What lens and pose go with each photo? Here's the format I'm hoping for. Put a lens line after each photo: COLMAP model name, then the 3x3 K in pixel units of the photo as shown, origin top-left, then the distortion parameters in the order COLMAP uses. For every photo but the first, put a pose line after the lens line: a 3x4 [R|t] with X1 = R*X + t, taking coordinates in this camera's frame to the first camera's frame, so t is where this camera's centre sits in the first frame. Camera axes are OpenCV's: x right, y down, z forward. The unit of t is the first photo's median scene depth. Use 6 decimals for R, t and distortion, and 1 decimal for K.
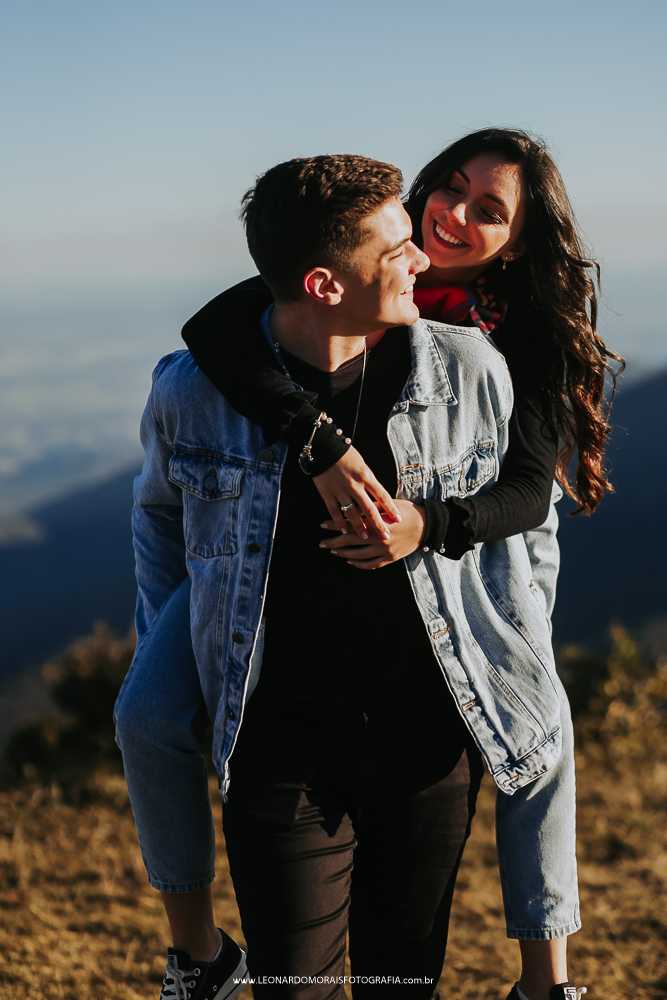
lens RADIAL K [[2347.6, 0, 333.5], [0, 2347.6, 500.0], [0, 0, 1]] dist [-0.470610, -0.103173]
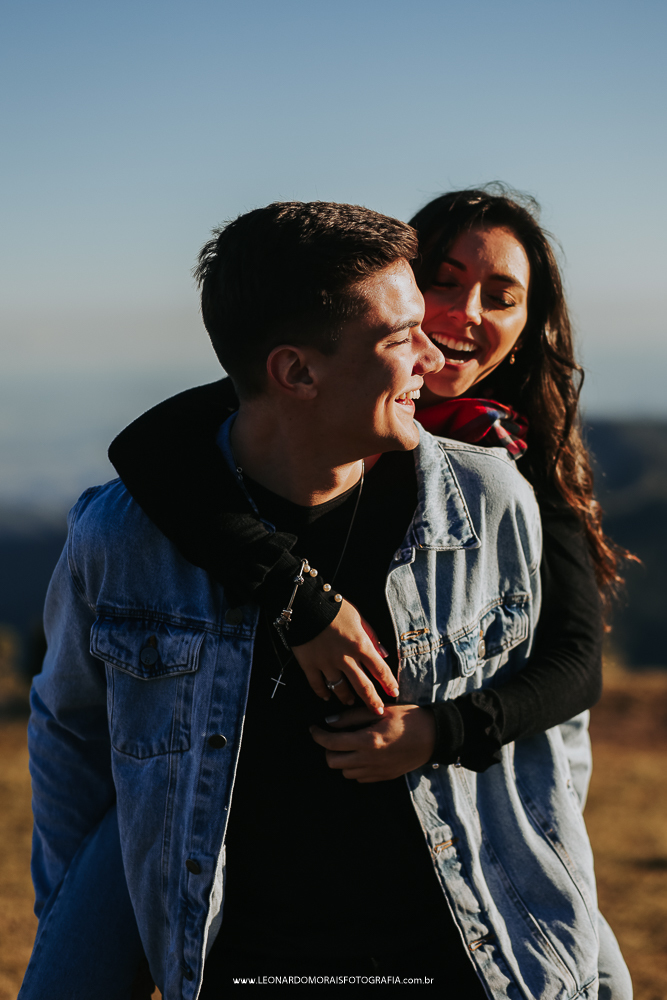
lens RADIAL K [[2347.6, 0, 333.5], [0, 2347.6, 500.0], [0, 0, 1]] dist [-0.470610, -0.103173]
pose [[0.998972, -0.004205, 0.045146, -0.027547], [0.007951, 0.996507, -0.083133, 0.005549], [-0.044638, 0.083406, 0.995515, 0.256642]]
